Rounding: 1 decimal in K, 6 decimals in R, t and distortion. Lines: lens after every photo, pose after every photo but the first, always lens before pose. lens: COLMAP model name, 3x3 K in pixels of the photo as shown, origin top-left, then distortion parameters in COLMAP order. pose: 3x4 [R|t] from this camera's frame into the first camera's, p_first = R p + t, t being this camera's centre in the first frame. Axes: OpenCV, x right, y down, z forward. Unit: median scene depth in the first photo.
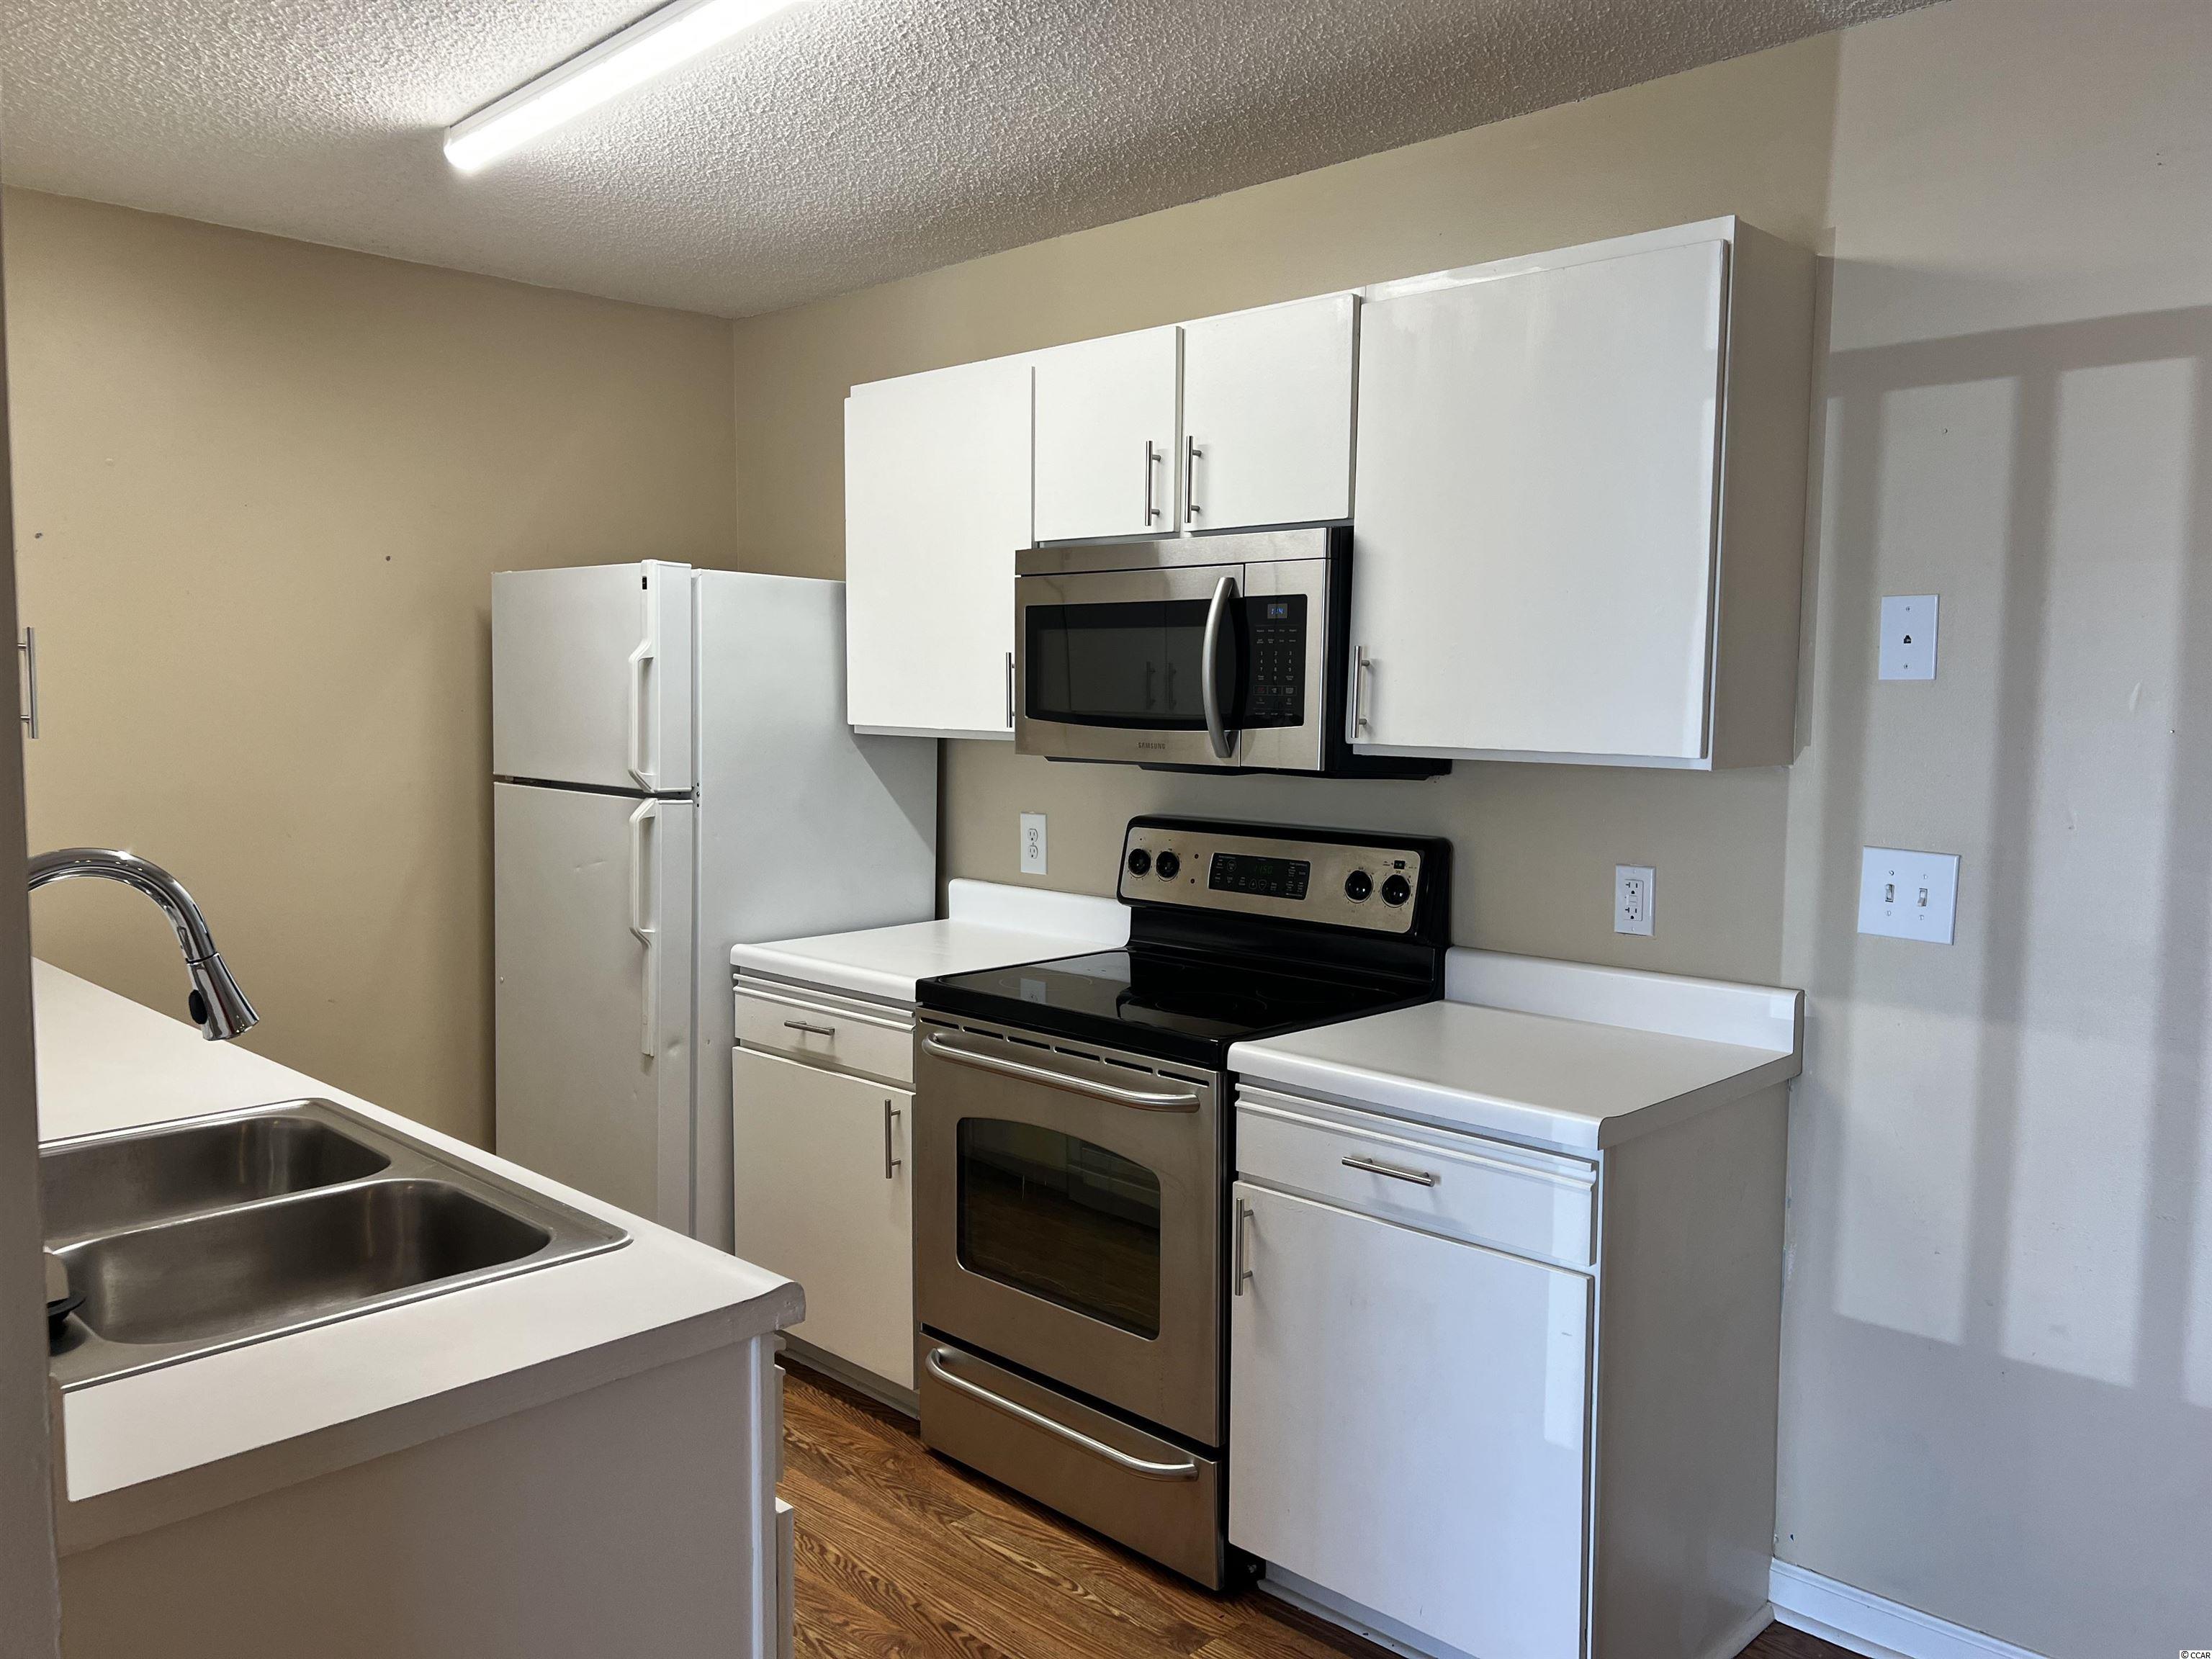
lens RADIAL K [[1671.8, 0, 1089.8], [0, 1671.8, 823.6], [0, 0, 1]] dist [0.061048, -0.070254]
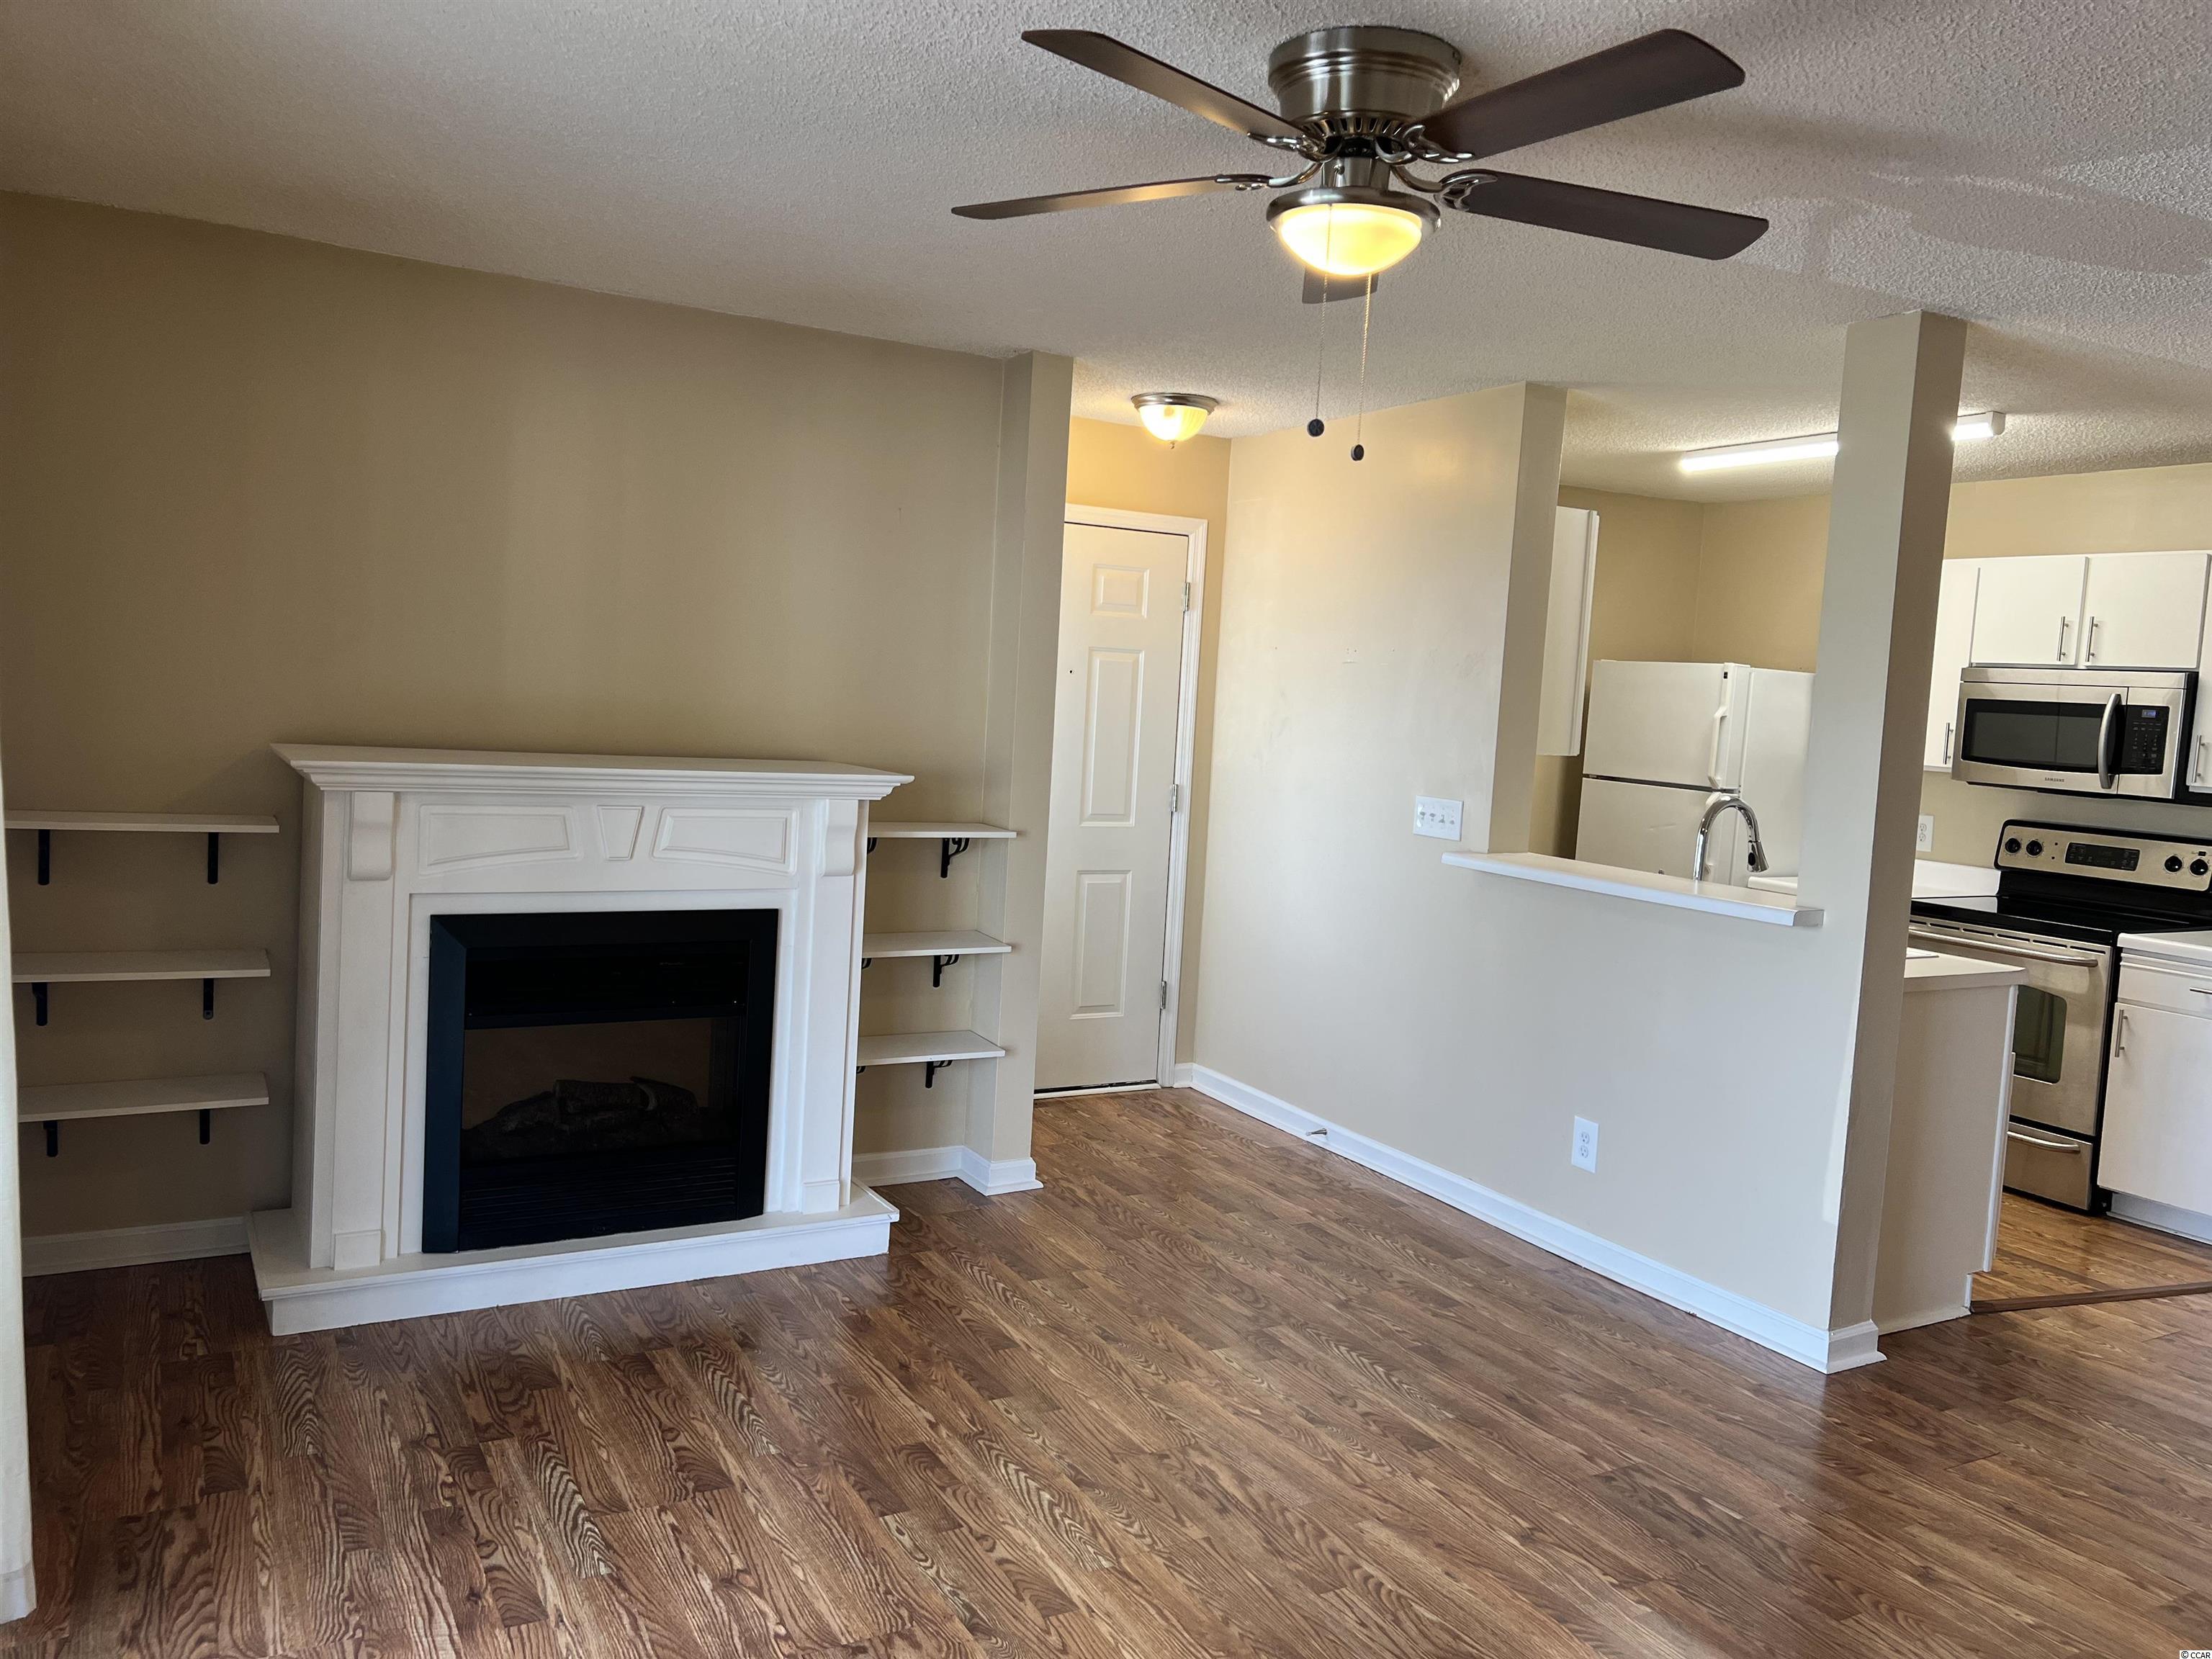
lens RADIAL K [[1671.8, 0, 1123.2], [0, 1671.8, 817.7], [0, 0, 1]] dist [0.061048, -0.070254]
pose [[0.963765, 0.065834, -0.258501, -0.526569], [-0.068297, 0.997665, -0.000550, 0.074527], [0.257861, 0.018185, 0.966011, -1.205880]]
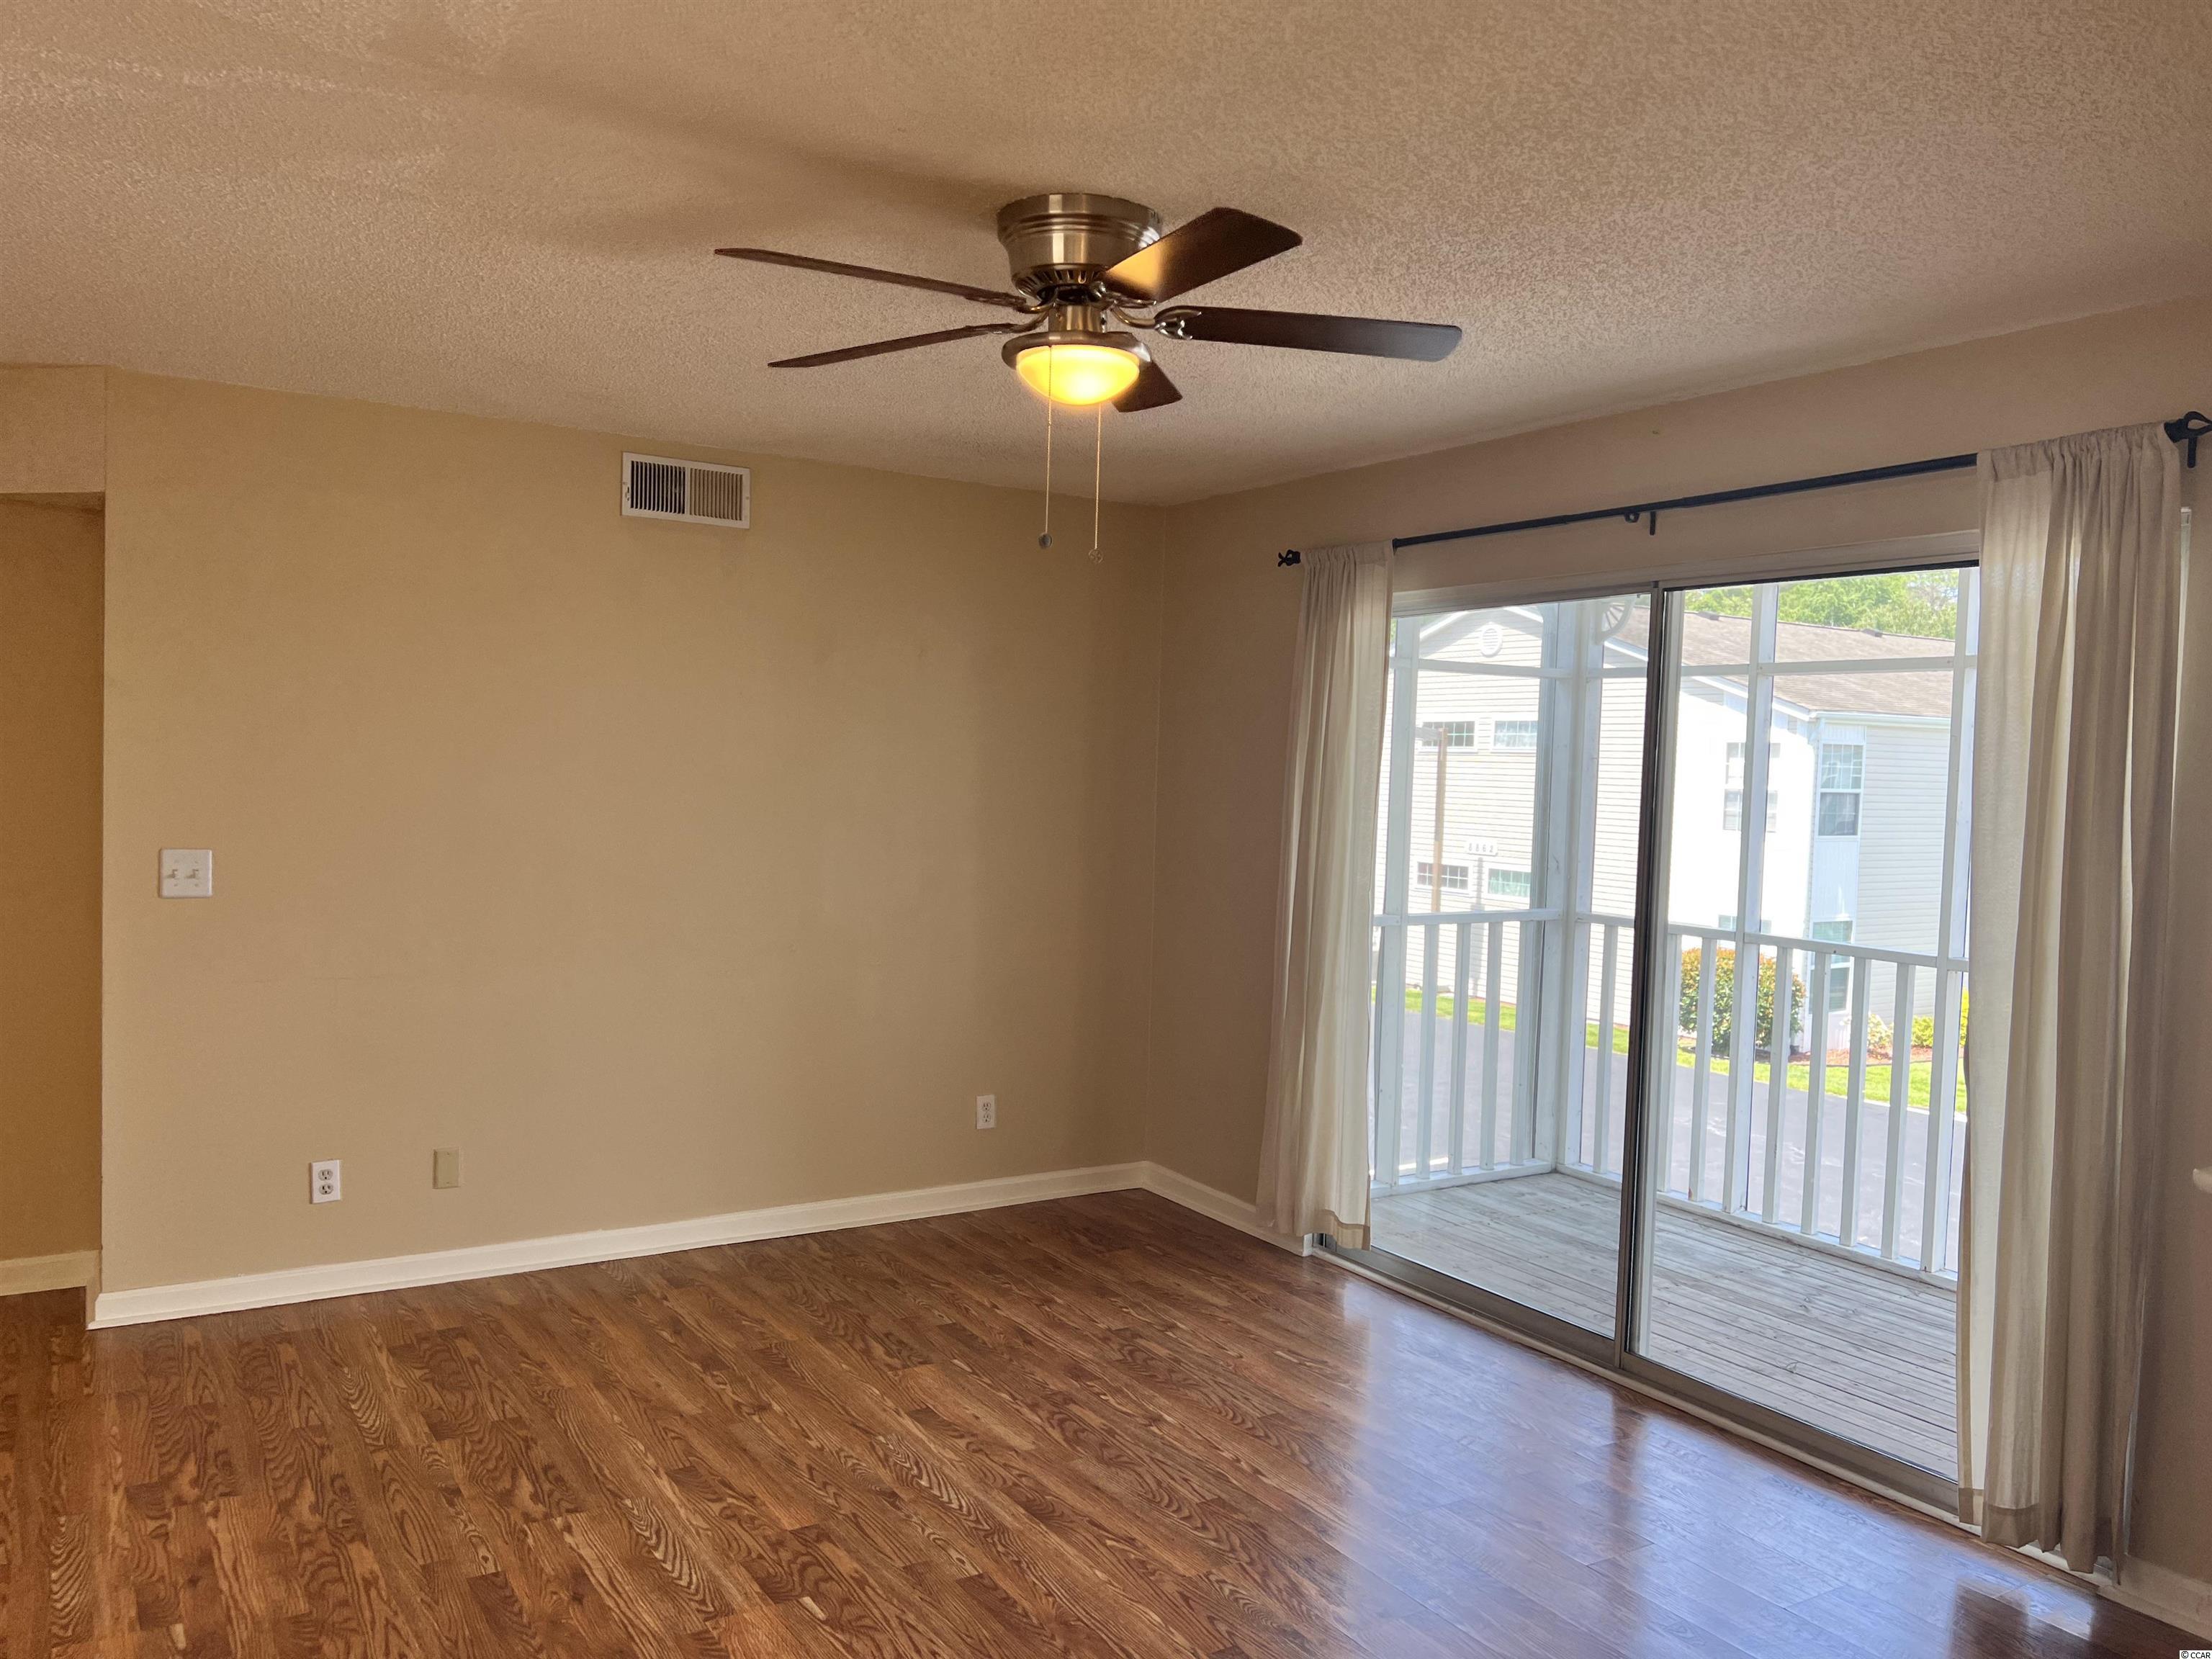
lens RADIAL K [[1671.8, 0, 1100.2], [0, 1671.8, 839.7], [0, 0, 1]] dist [0.061048, -0.070254]
pose [[-0.972086, -0.049499, 0.229343, -0.940106], [-0.020270, 0.991555, 0.128092, -0.095355], [-0.233746, 0.119867, -0.964881, 0.772042]]
